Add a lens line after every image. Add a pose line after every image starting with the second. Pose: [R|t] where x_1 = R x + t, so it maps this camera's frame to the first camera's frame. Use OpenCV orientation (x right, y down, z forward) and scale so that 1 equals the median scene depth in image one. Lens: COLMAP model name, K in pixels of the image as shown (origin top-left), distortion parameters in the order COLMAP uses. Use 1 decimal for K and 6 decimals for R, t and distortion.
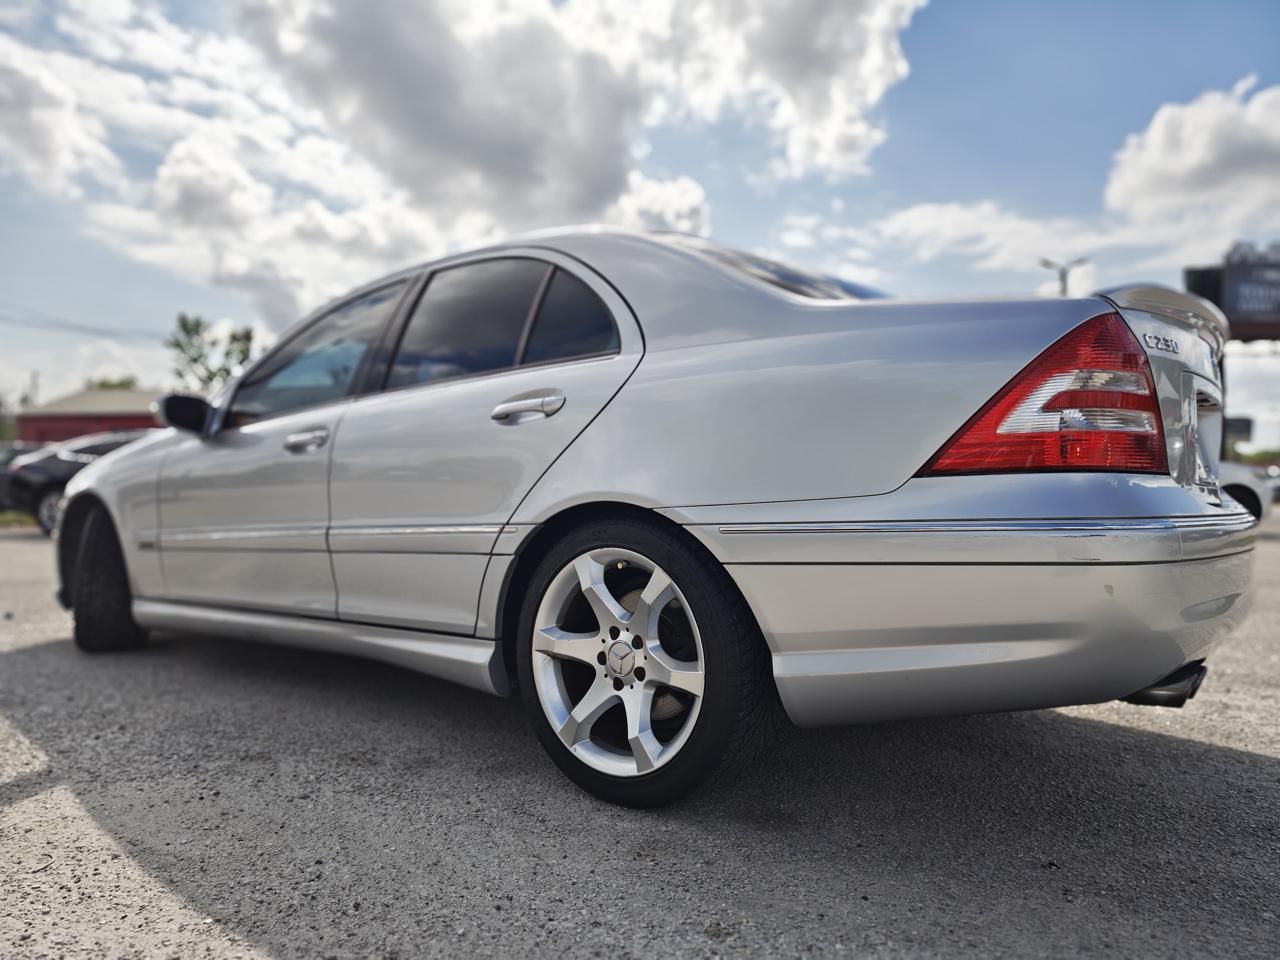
lens RADIAL K [[854.0, 0, 656.8], [0, 854.0, 483.3], [0, 0, 1]] dist [0.046376, -0.054765]
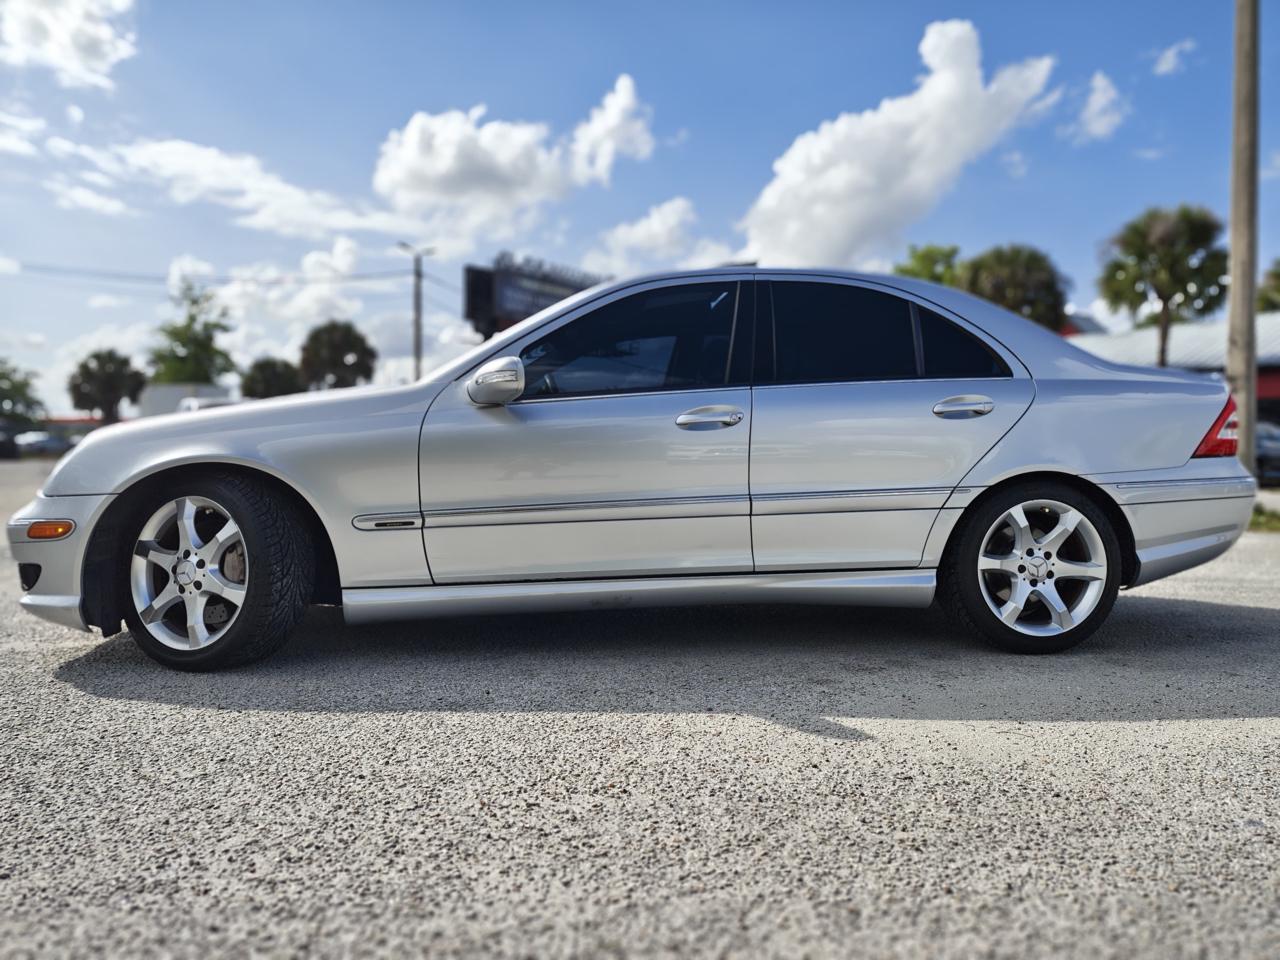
lens RADIAL K [[857.5, 0, 640.0], [0, 857.5, 480.0], [0, 0, 1]] dist [0.021398, -0.020077]
pose [[0.702024, -0.012277, 0.712047, -1.703969], [-0.013576, 0.999439, 0.030617, -0.000329], [-0.712024, -0.031161, 0.701464, 0.386477]]
